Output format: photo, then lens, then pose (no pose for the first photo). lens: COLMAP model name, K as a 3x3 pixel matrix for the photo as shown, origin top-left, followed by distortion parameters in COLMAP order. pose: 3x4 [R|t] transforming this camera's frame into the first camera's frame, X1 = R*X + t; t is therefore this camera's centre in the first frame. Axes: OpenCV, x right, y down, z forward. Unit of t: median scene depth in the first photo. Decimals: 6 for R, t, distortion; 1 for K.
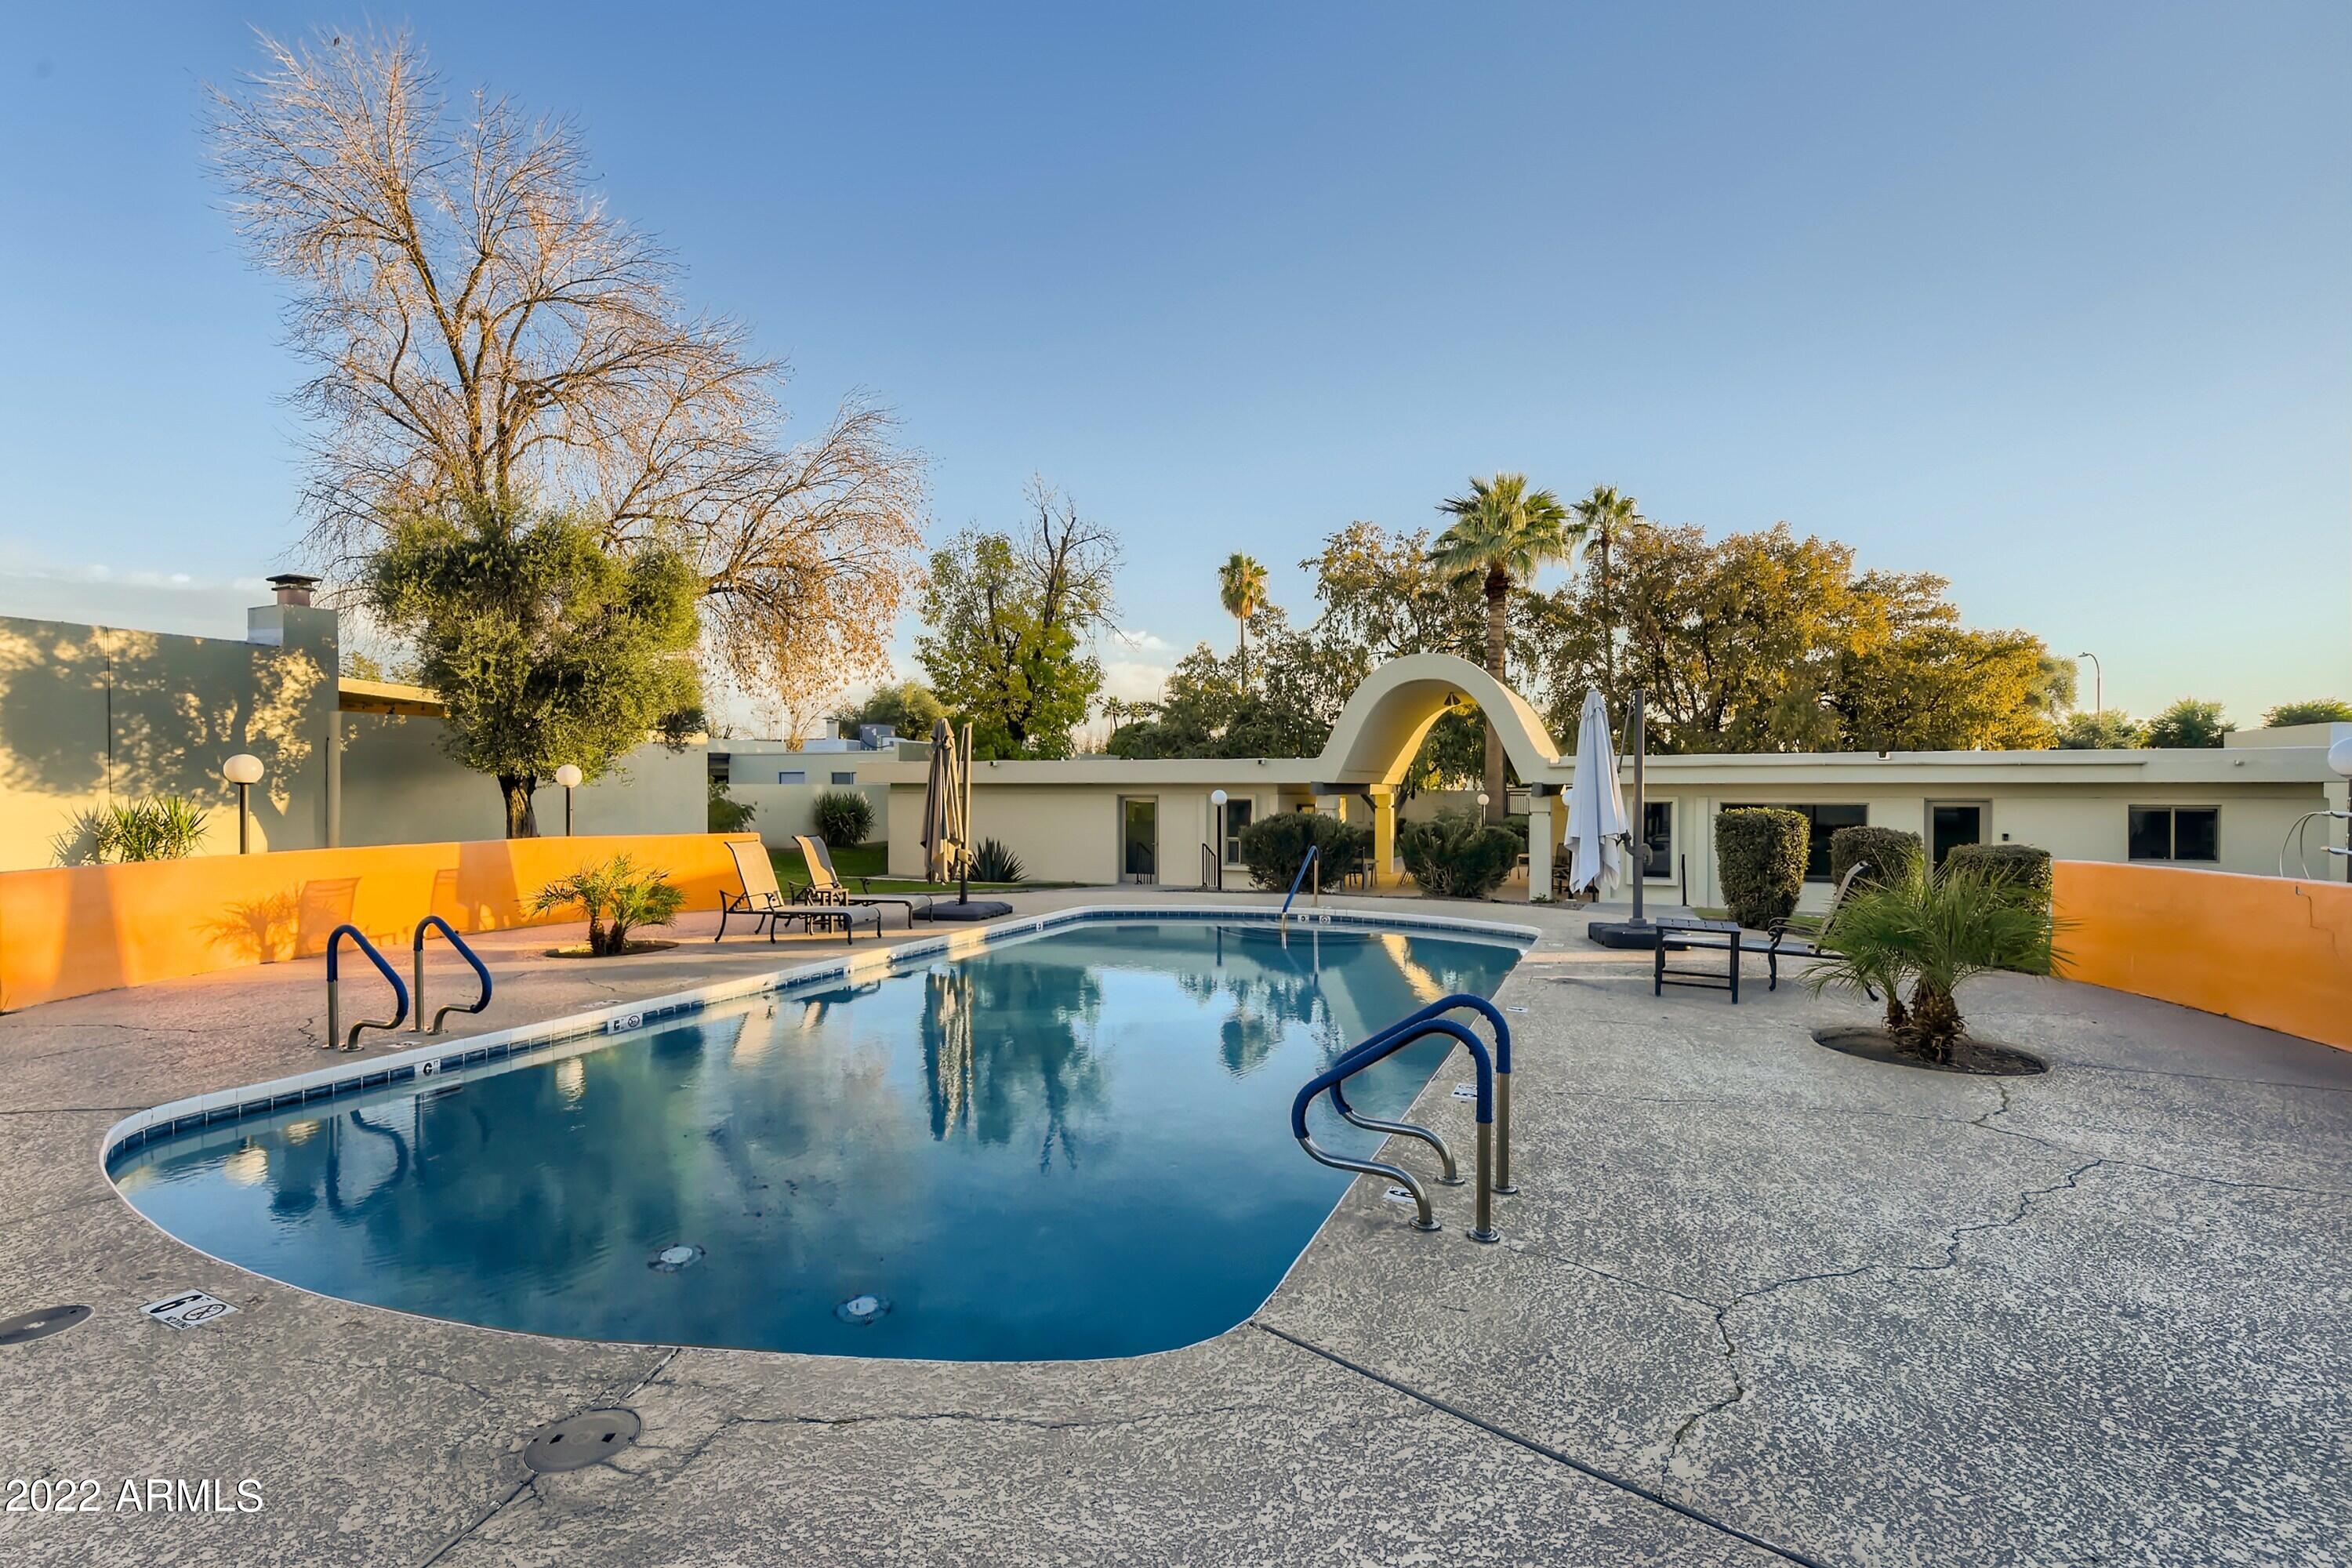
lens RADIAL K [[1090.8, 0, 1176.0], [0, 1090.8, 784.0], [0, 0, 1]] dist [0.009369, 0.000526]
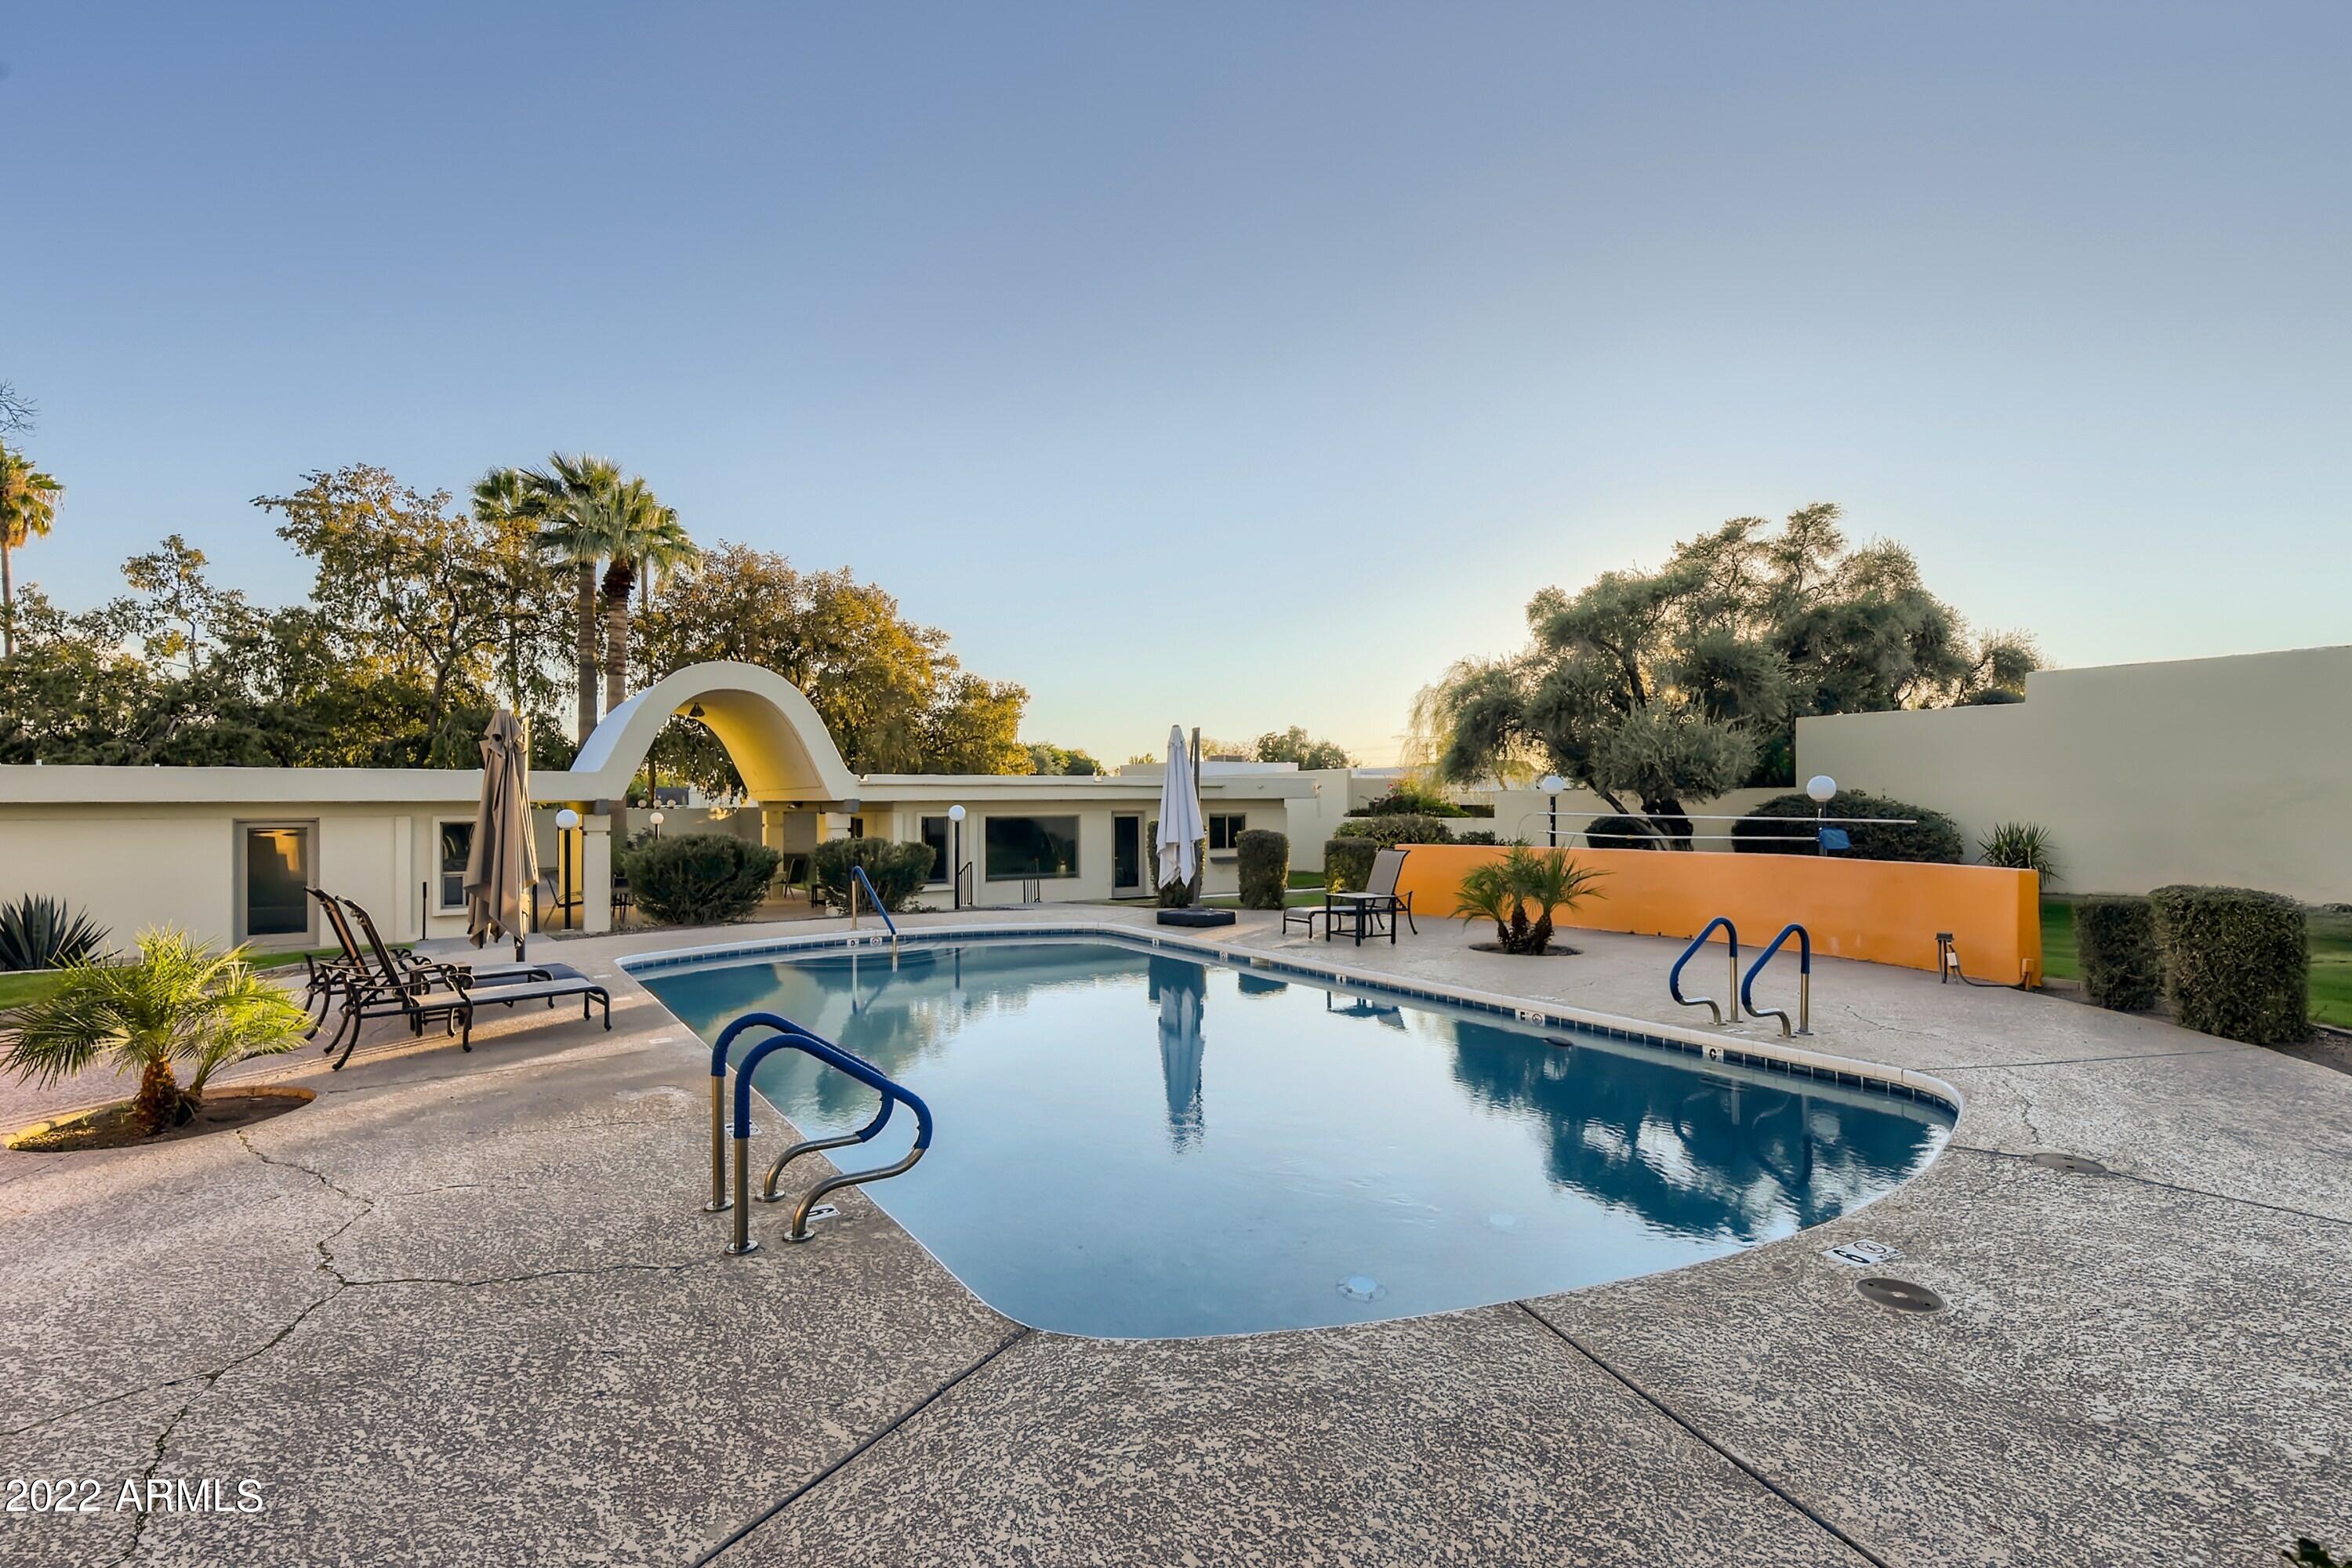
lens RADIAL K [[1137.6, 0, 1176.0], [0, 1137.6, 784.0], [0, 0, 1]] dist [0.004605, 0.000434]
pose [[0.546624, 0.011627, 0.837297, -0.569898], [0.003335, 0.999865, -0.016062, 0.003280], [-0.837371, 0.011572, 0.546512, 0.237969]]
